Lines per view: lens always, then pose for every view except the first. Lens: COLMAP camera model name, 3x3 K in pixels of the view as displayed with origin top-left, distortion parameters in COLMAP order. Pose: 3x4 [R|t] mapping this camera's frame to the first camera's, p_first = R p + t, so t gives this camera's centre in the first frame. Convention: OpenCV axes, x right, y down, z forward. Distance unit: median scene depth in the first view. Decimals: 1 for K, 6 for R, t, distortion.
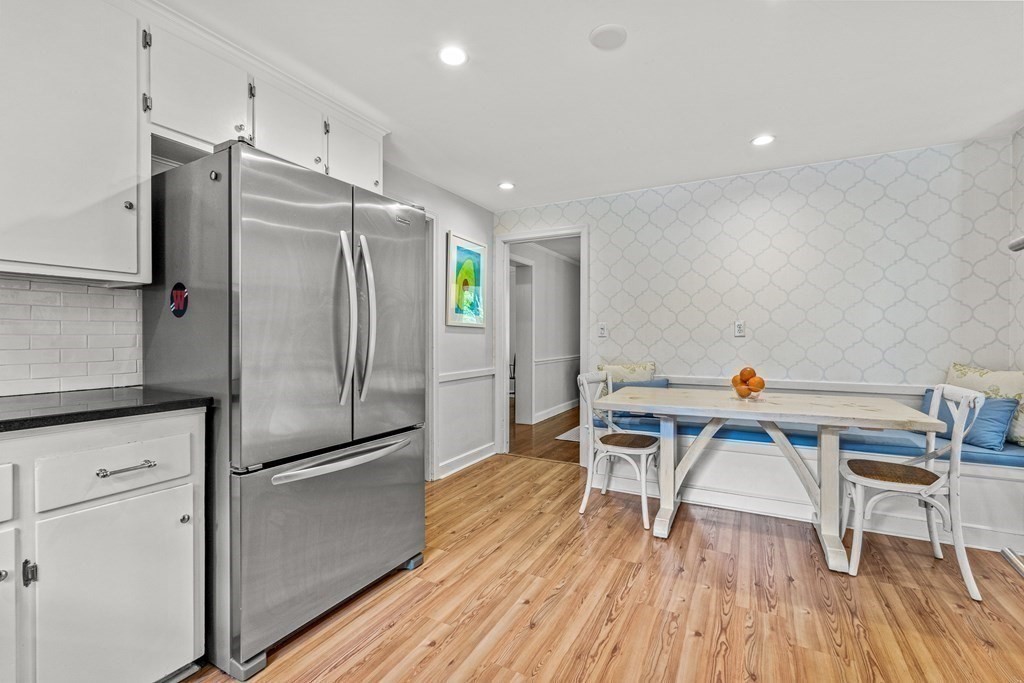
lens RADIAL K [[449.2, 0, 517.4], [0, 449.2, 339.7], [0, 0, 1]] dist [-0.008873, -0.000200]
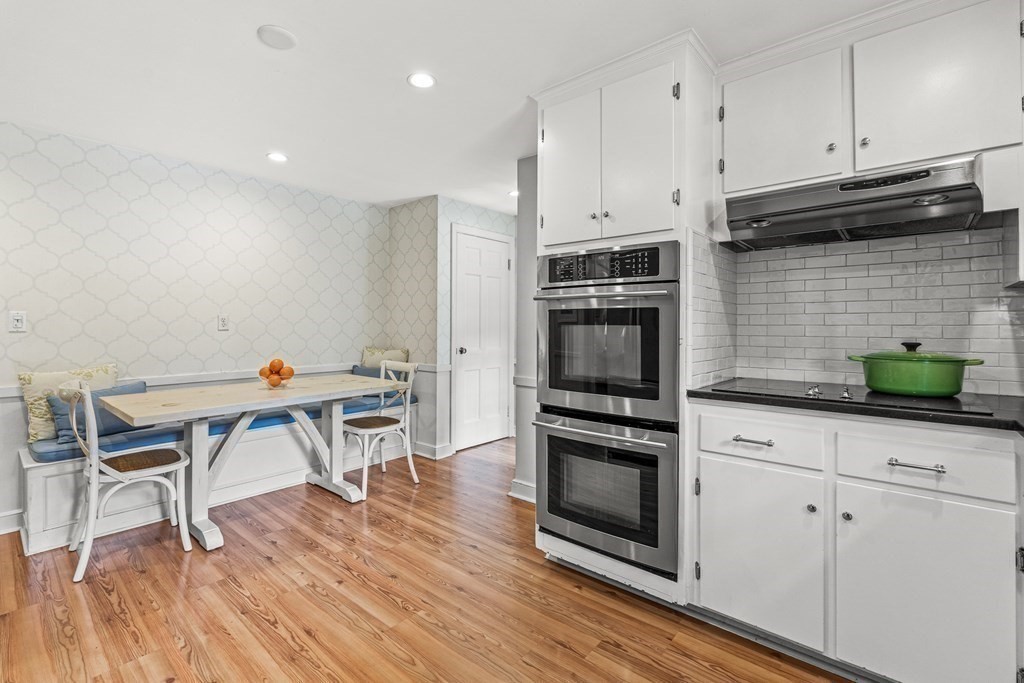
lens RADIAL K [[449.2, 0, 515.8], [0, 449.2, 320.2], [0, 0, 1]] dist [-0.008873, -0.000200]
pose [[0.216229, 0.011499, 0.976275, -0.493035], [0.006182, 0.999894, -0.013146, -0.018221], [-0.976323, 0.008878, 0.216135, 0.200818]]
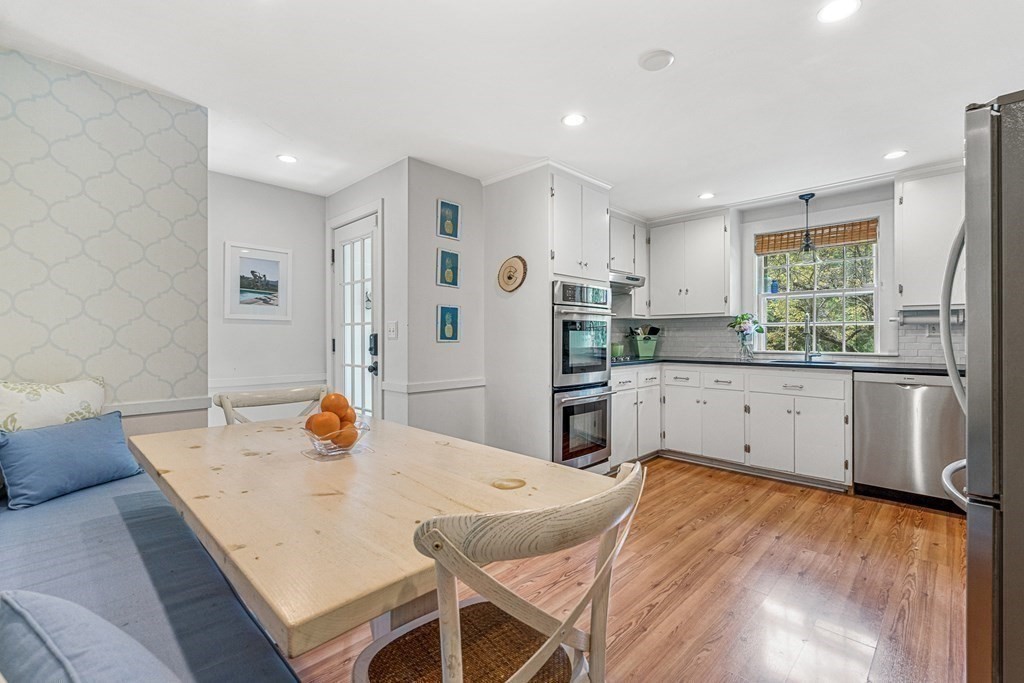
lens RADIAL K [[449.2, 0, 508.3], [0, 449.2, 335.4], [0, 0, 1]] dist [-0.008873, -0.000200]
pose [[-0.951335, -0.008765, 0.308034, 0.161215], [-0.004879, 0.999899, 0.013382, -0.022997], [-0.308120, 0.011228, -0.951281, 1.617159]]
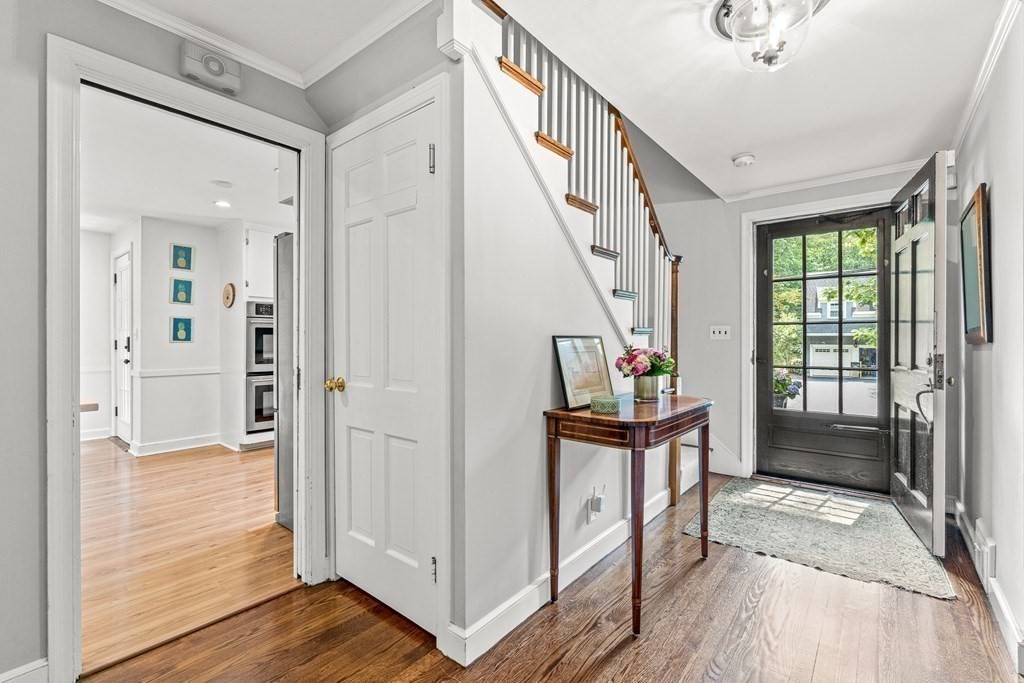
lens RADIAL K [[449.2, 0, 508.2], [0, 449.2, 335.6], [0, 0, 1]] dist [-0.008873, -0.000200]
pose [[-0.976866, -0.008010, 0.213701, -1.062403], [-0.006845, 0.999957, 0.006191, -0.035313], [-0.213742, 0.004585, -0.976879, 1.981739]]
